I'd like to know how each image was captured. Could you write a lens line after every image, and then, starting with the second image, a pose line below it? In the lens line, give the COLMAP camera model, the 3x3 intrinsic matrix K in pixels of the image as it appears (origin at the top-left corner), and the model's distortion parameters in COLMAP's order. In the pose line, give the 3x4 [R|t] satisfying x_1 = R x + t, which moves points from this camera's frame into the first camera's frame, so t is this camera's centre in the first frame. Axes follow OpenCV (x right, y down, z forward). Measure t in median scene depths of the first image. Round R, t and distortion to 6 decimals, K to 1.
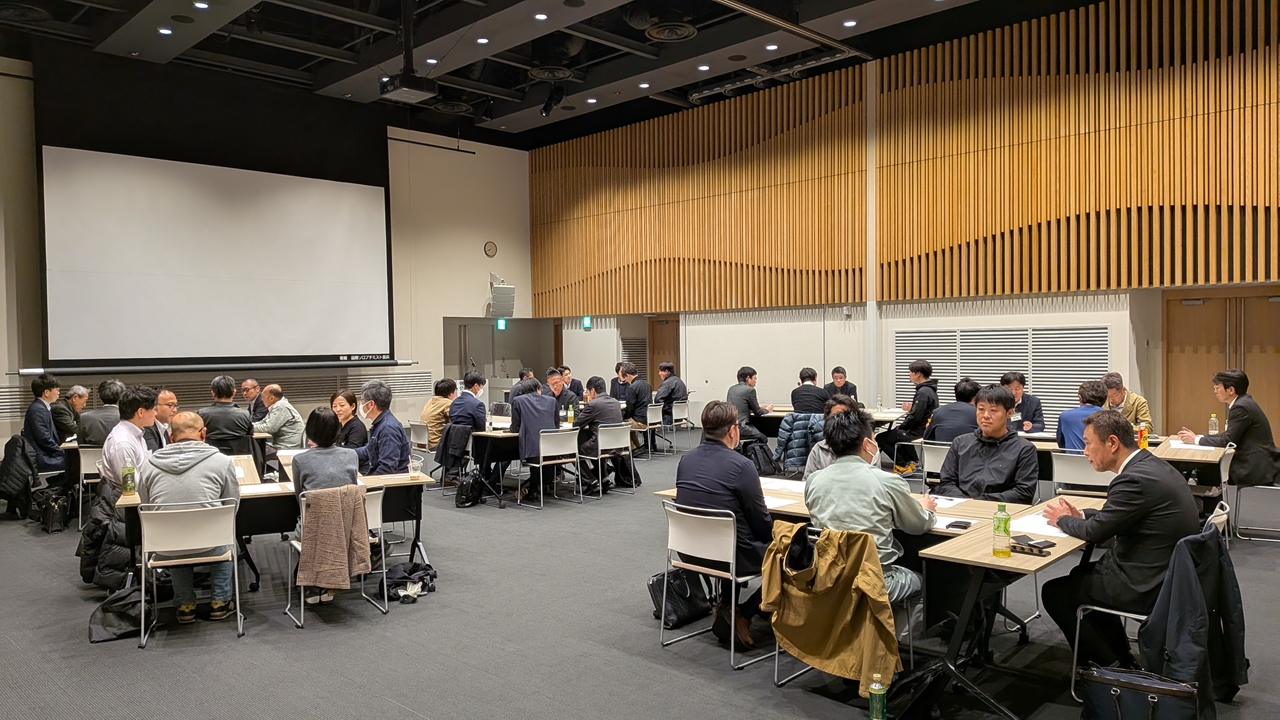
lens RADIAL K [[917.3, 0, 640.0], [0, 917.3, 360.0], [0, 0, 1]] dist [0.000317, 0.000009]
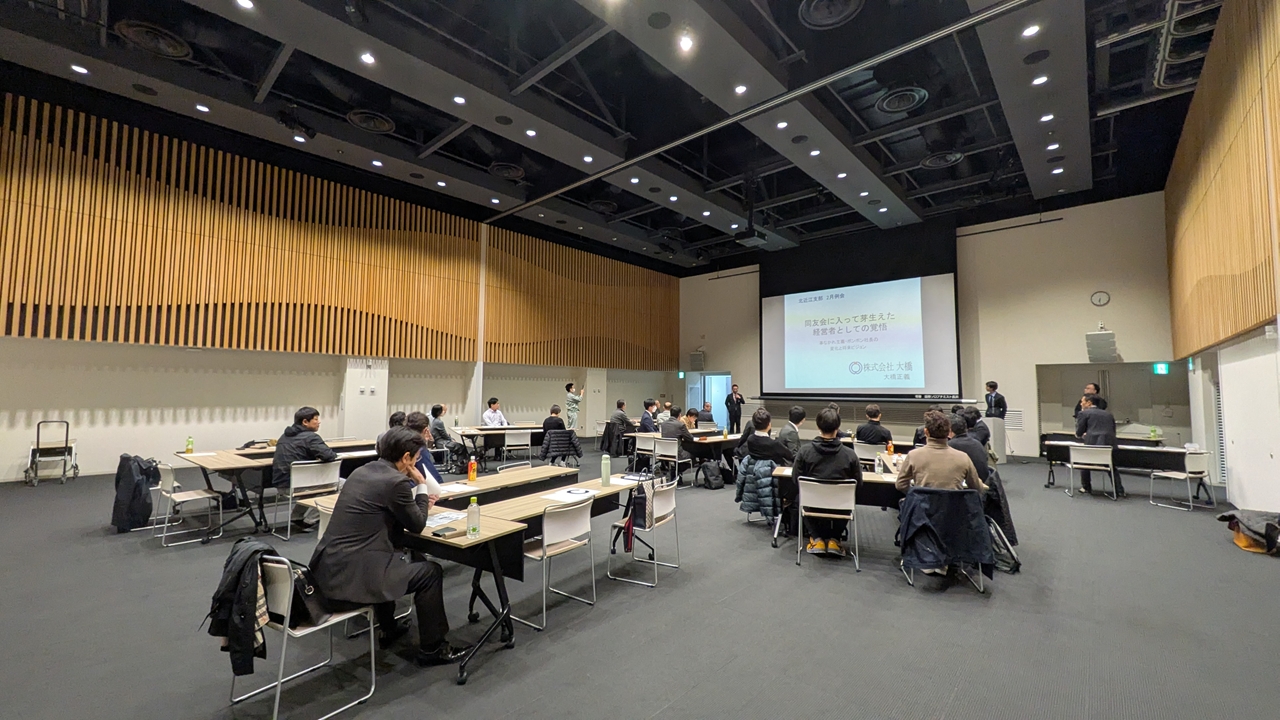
lens RADIAL K [[499.5, 0, 640.0], [0, 499.5, 360.0], [0, 0, 1]] dist [0.000113, -0.000033]
pose [[0.037936, -0.044311, -0.998297, 0.458104], [-0.023892, 0.998691, -0.045237, -0.013685], [0.998994, 0.025568, 0.036828, 0.521417]]
